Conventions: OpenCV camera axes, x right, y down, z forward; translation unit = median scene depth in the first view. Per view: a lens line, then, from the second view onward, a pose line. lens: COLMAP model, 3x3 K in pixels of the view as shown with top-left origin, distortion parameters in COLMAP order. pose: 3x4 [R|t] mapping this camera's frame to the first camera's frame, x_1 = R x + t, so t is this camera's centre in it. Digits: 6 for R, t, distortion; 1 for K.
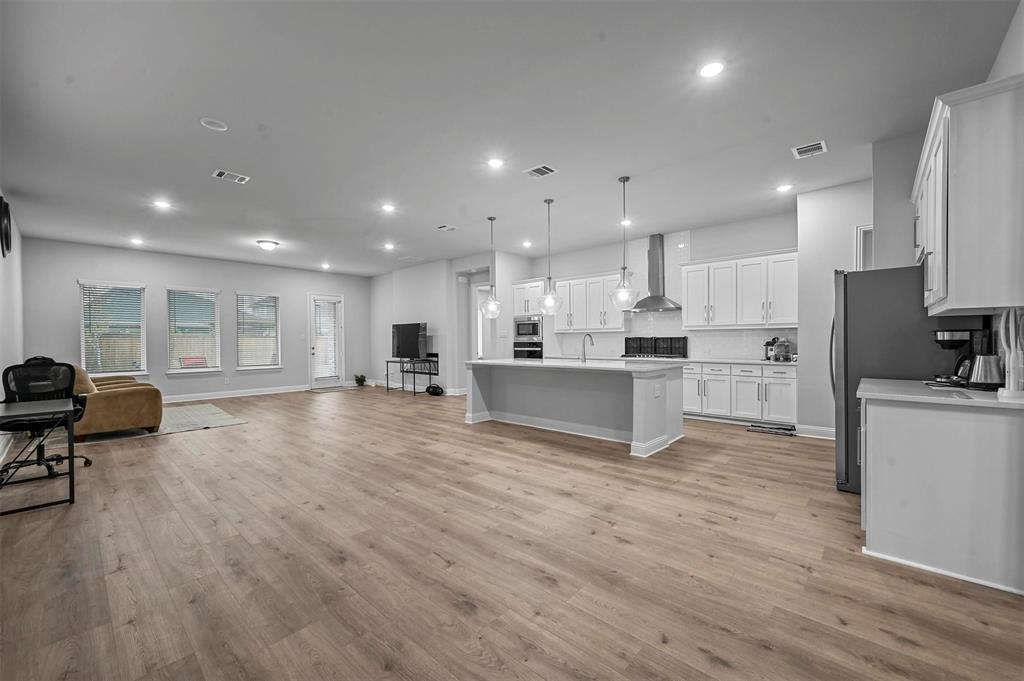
lens RADIAL K [[404.7, 0, 504.2], [0, 404.7, 339.1], [0, 0, 1]] dist [0.000438, 0.000008]
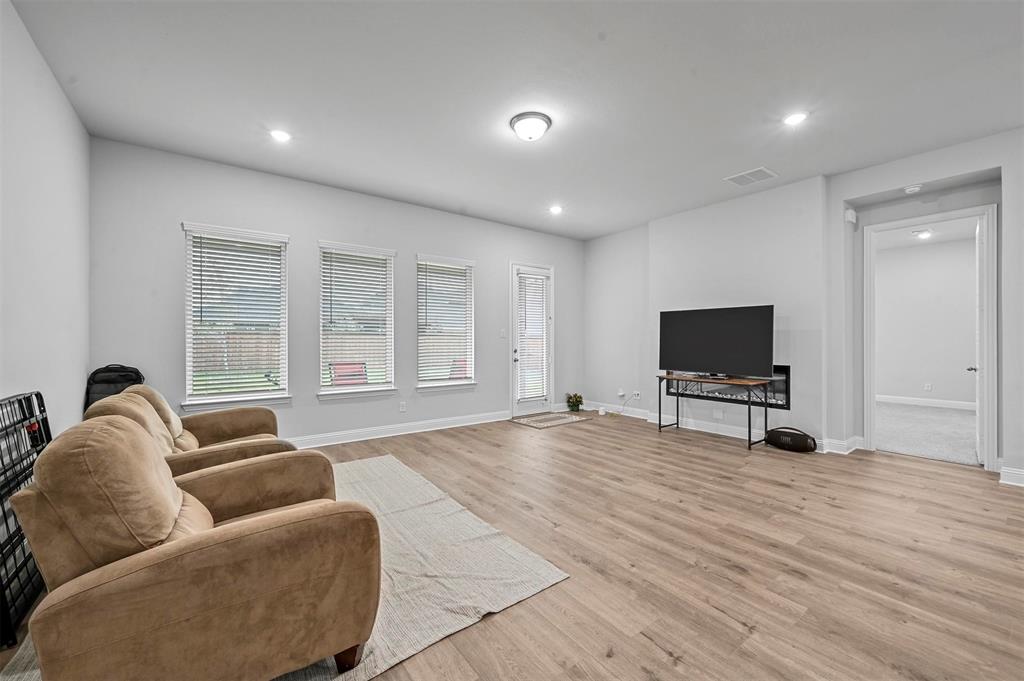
lens RADIAL K [[404.7, 0, 504.2], [0, 404.7, 339.1], [0, 0, 1]] dist [0.000438, 0.000008]
pose [[0.981488, 0.007153, -0.191392, -0.470993], [-0.007310, 0.999973, -0.000115, 0.005128], [0.191386, 0.001512, 0.981514, 0.494125]]
